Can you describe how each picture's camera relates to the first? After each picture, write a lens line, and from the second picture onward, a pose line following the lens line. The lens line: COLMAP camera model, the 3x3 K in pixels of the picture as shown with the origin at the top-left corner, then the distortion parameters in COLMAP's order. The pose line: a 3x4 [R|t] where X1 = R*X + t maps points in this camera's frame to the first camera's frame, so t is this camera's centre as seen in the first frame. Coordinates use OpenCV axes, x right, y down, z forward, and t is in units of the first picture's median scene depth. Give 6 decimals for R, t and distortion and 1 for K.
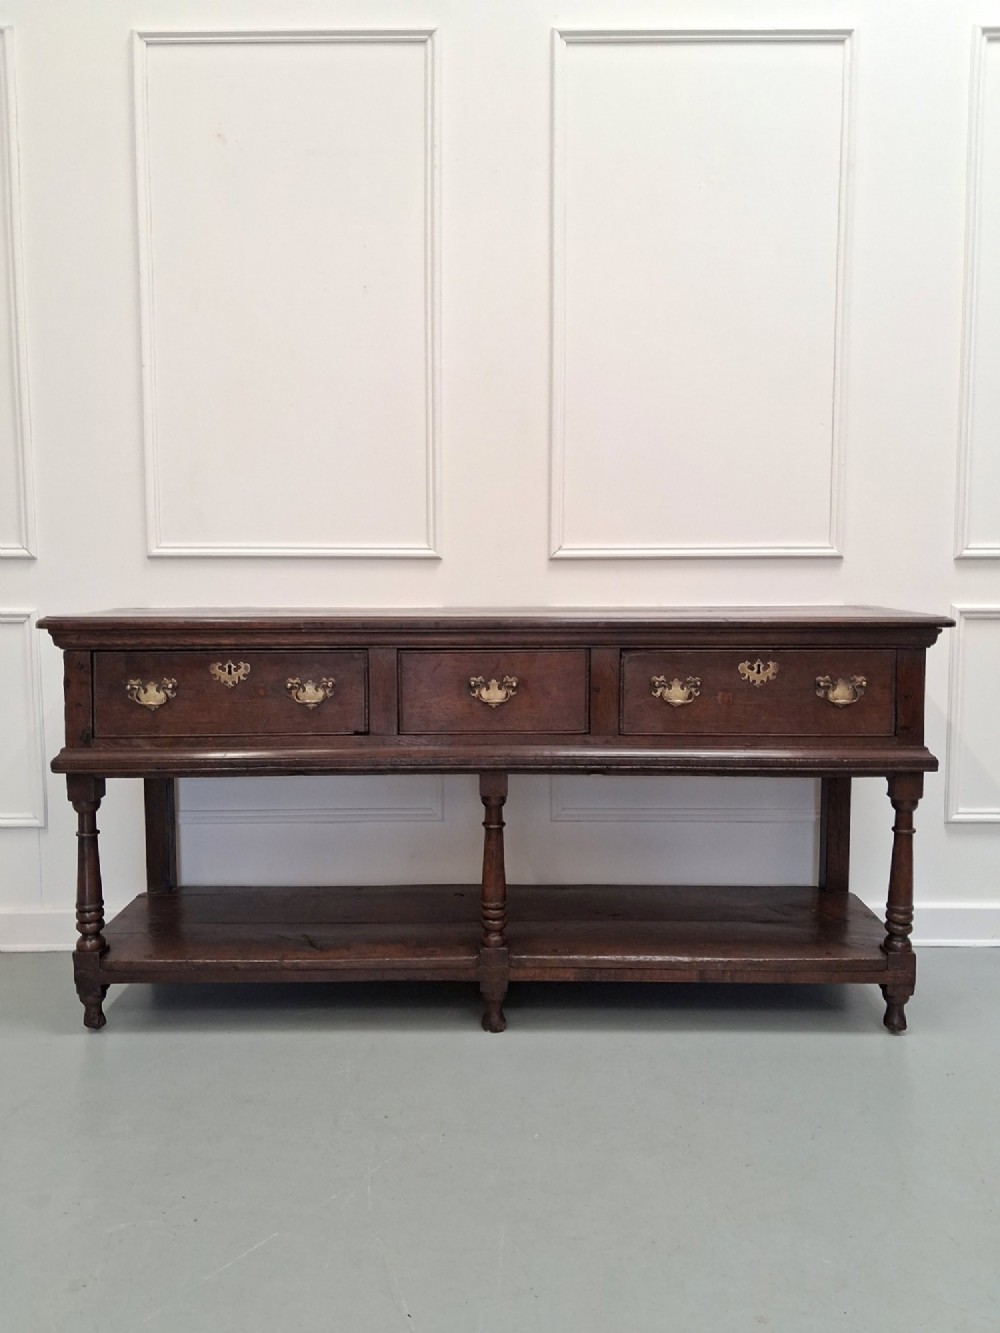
lens RADIAL K [[1037.7, 0, 489.0], [0, 1037.7, 668.8], [0, 0, 1]] dist [0.026805, -0.051149]
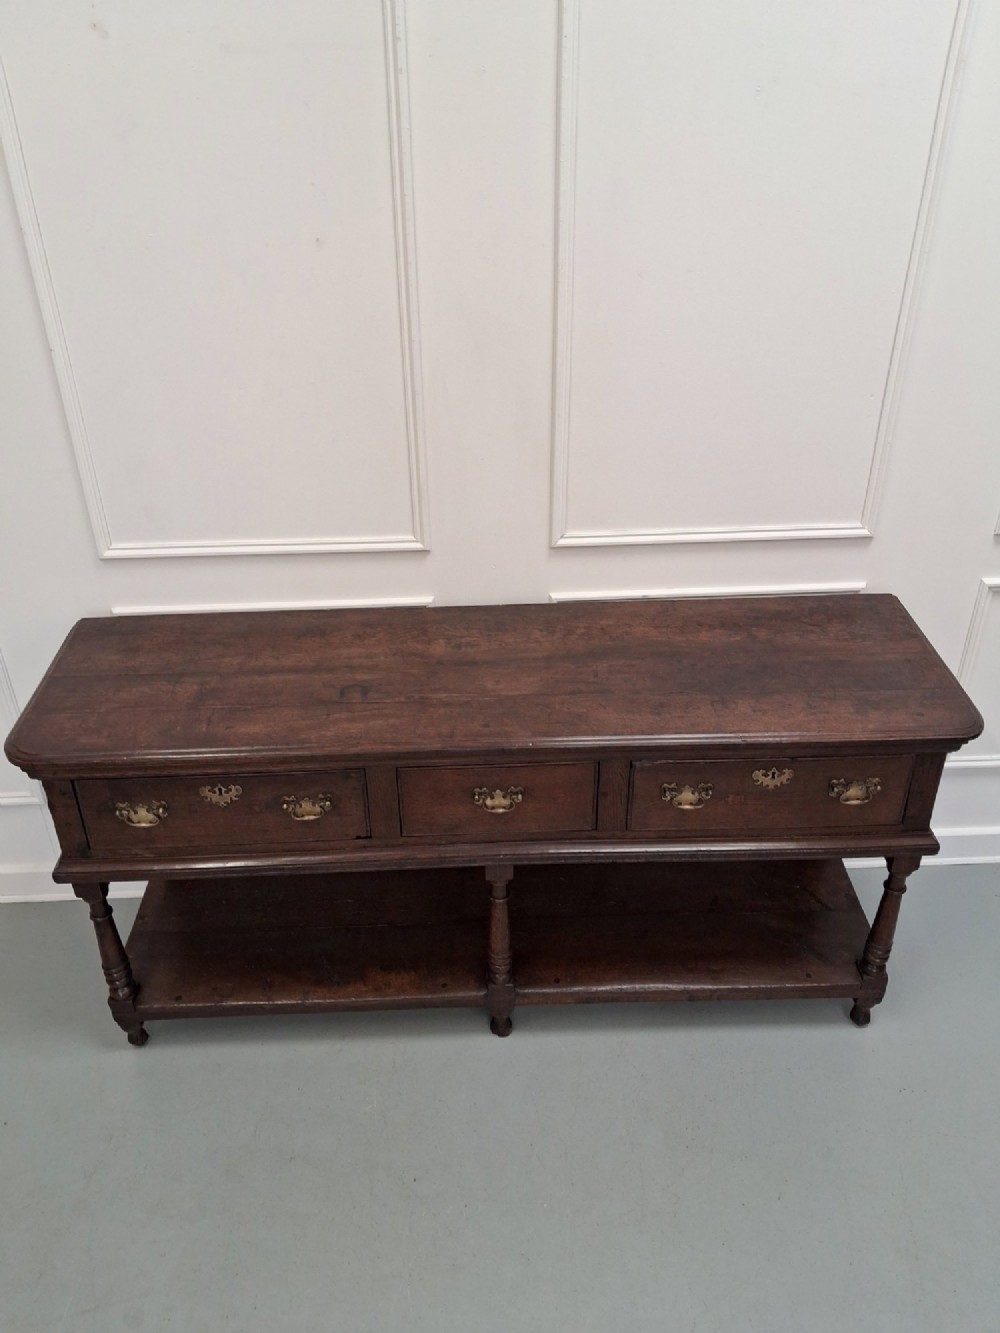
lens RADIAL K [[1037.7, 0, 493.5], [0, 1037.7, 635.7], [0, 0, 1]] dist [0.026805, -0.051149]
pose [[0.999275, -0.029537, 0.024038, -0.017464], [0.015767, 0.895461, 0.444860, -0.512456], [-0.034665, -0.444158, 0.895277, 0.190473]]
